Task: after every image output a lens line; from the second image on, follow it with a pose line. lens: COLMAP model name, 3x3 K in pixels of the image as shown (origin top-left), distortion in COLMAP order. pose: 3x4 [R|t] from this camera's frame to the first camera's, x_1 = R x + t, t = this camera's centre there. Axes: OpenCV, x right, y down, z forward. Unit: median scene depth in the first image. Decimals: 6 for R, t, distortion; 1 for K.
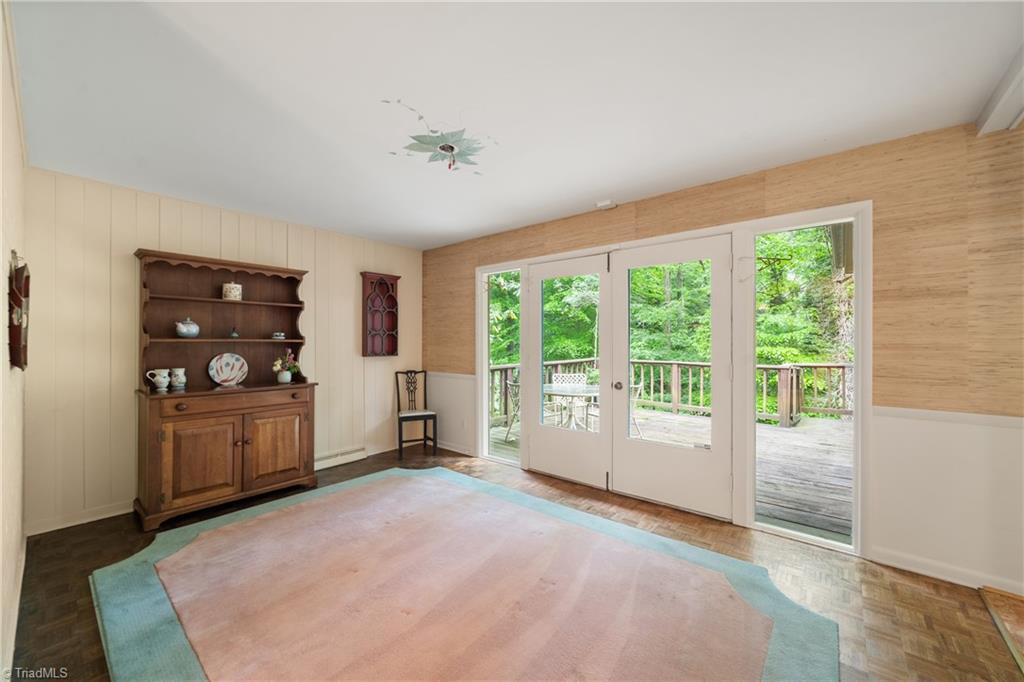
lens RADIAL K [[395.7, 0, 521.2], [0, 395.7, 340.6], [0, 0, 1]] dist [-0.002737, 0.000008]
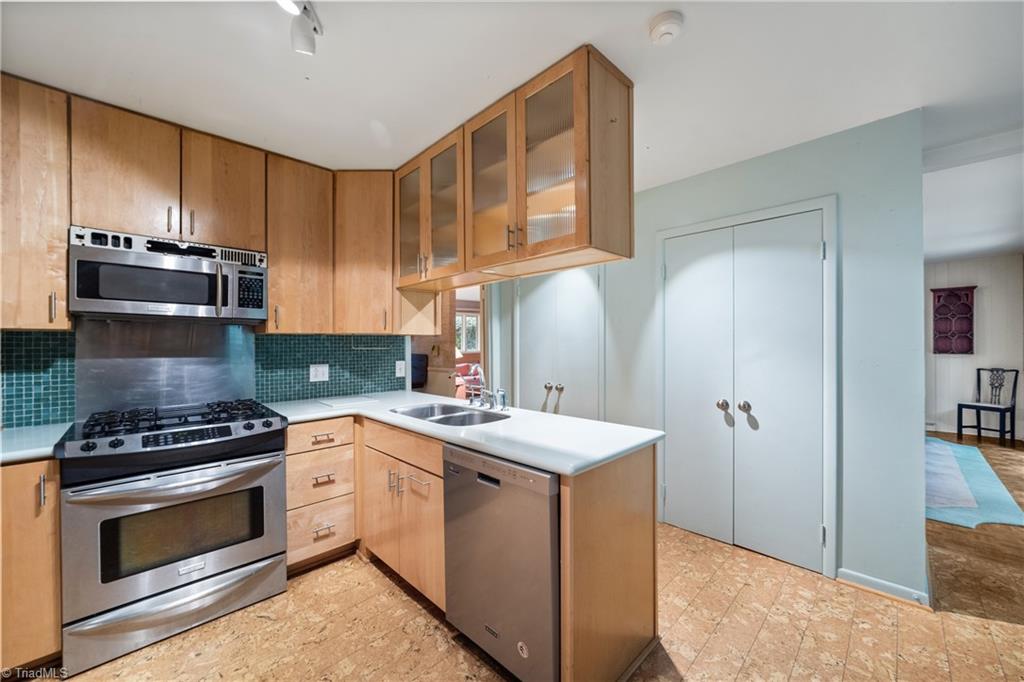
lens RADIAL K [[392.8, 0, 520.4], [0, 392.8, 344.0], [0, 0, 1]] dist [-0.015321, 0.005318]
pose [[-0.092218, 0.002713, -0.995735, 1.294787], [0.002503, 0.999994, 0.002492, 0.001978], [0.995736, -0.002263, -0.092224, -0.310142]]
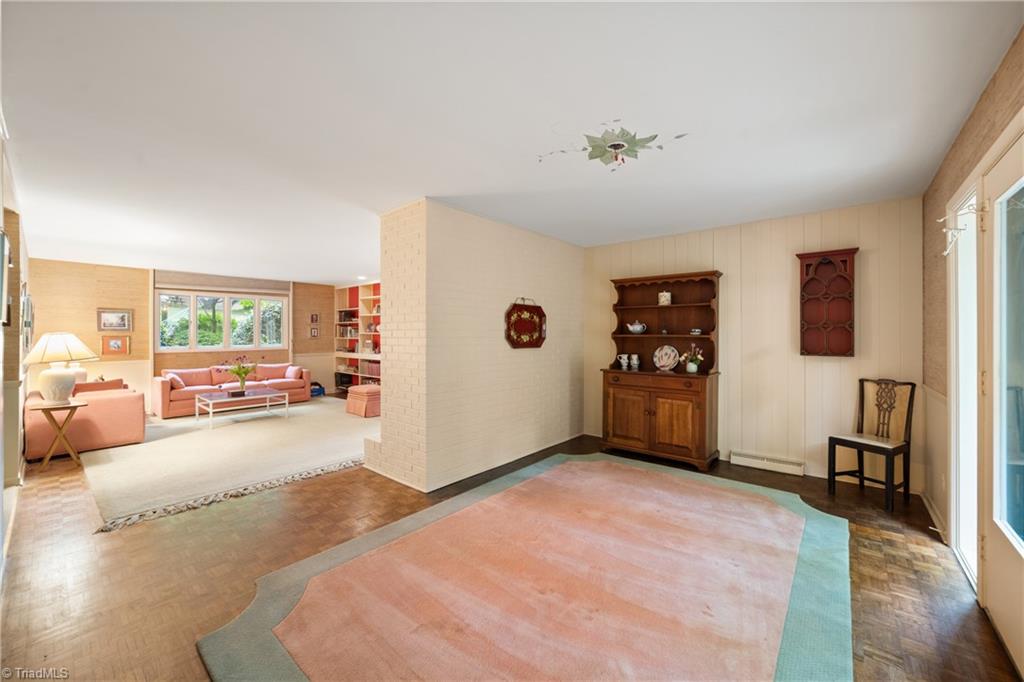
lens RADIAL K [[392.3, 0, 518.5], [0, 392.3, 336.3], [0, 0, 1]] dist [-0.010583, 0.000005]
pose [[0.000727, 0.001734, -0.999998, 0.556683], [-0.000599, 0.999998, 0.001734, -0.000776], [1.000000, 0.000598, 0.000728, 0.509261]]
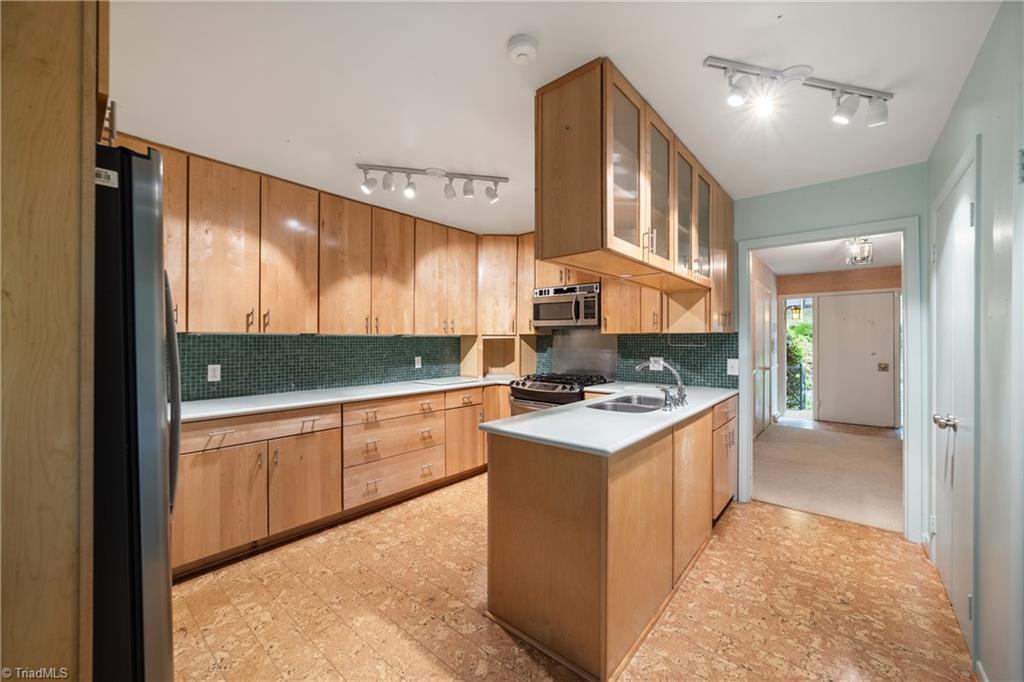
lens RADIAL K [[395.7, 0, 521.2], [0, 395.7, 340.6], [0, 0, 1]] dist [-0.002737, 0.000008]
pose [[-0.999971, -0.000973, 0.007517, 0.865976], [-0.000967, 0.999999, 0.000854, 0.000676], [-0.007517, 0.000847, -0.999971, 0.259335]]
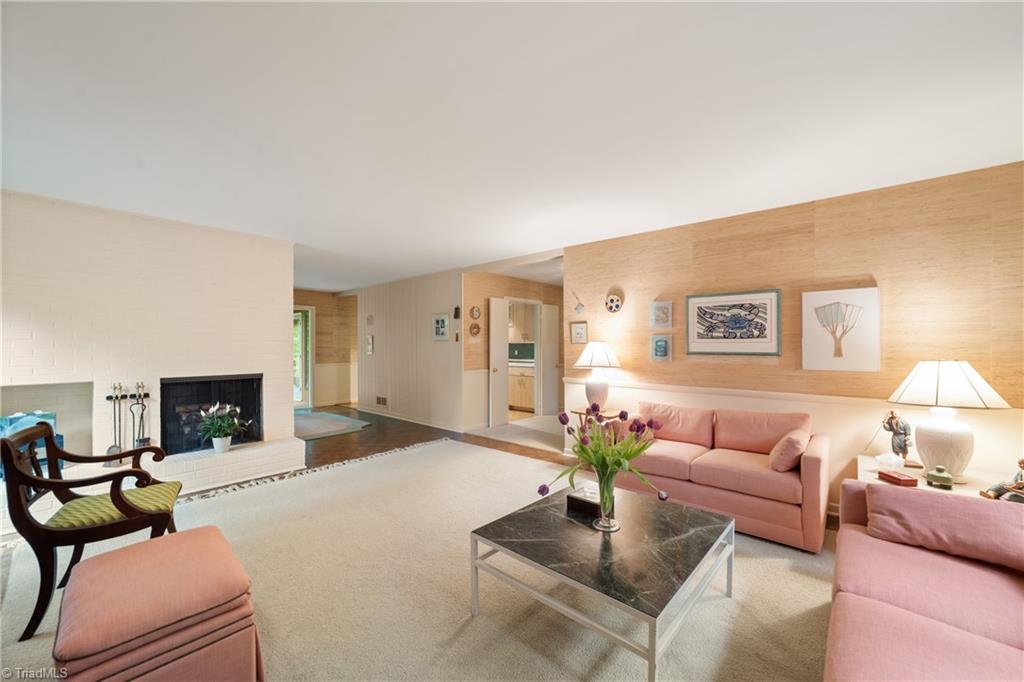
lens RADIAL K [[401.3, 0, 526.5], [0, 401.3, 344.5], [0, 0, 1]] dist [-0.023109, 0.000223]
pose [[0.008683, -0.000161, 0.999962, -1.813072], [0.006062, 0.999982, 0.000108, 0.000577], [-0.999944, 0.006061, 0.008684, -0.633299]]
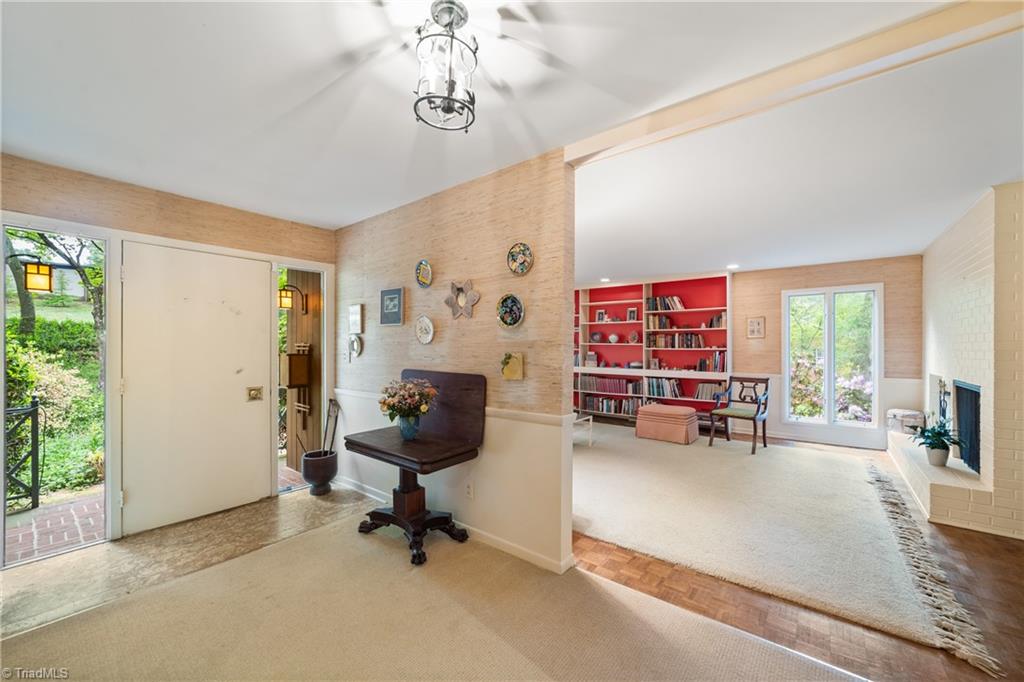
lens RADIAL K [[392.8, 0, 519.3], [0, 392.8, 347.2], [0, 0, 1]] dist [-0.008397, 0.000282]
pose [[0.026027, 0.003061, -0.999657, 0.258552], [-0.004561, 0.999985, 0.002944, -0.001185], [0.999651, 0.004483, 0.026041, -0.867308]]
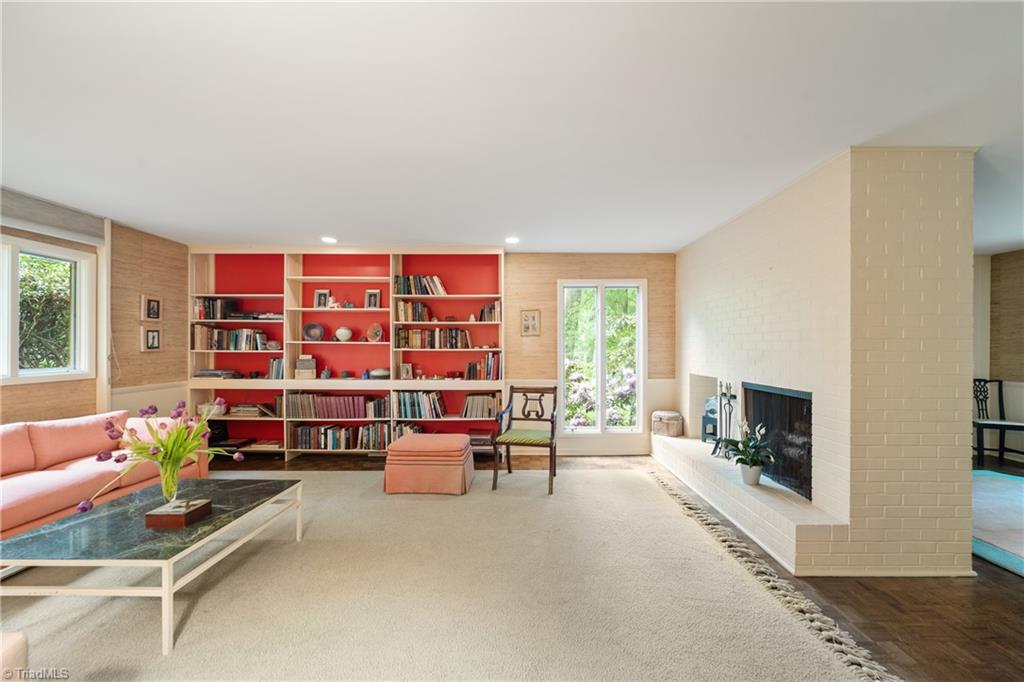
lens RADIAL K [[392.8, 0, 519.3], [0, 392.8, 347.2], [0, 0, 1]] dist [-0.008397, 0.000282]
pose [[0.637510, 0.001946, -0.770440, -0.373209], [-0.003071, 0.999995, -0.000016, -0.000115], [0.770436, 0.002377, 0.637513, -0.710826]]
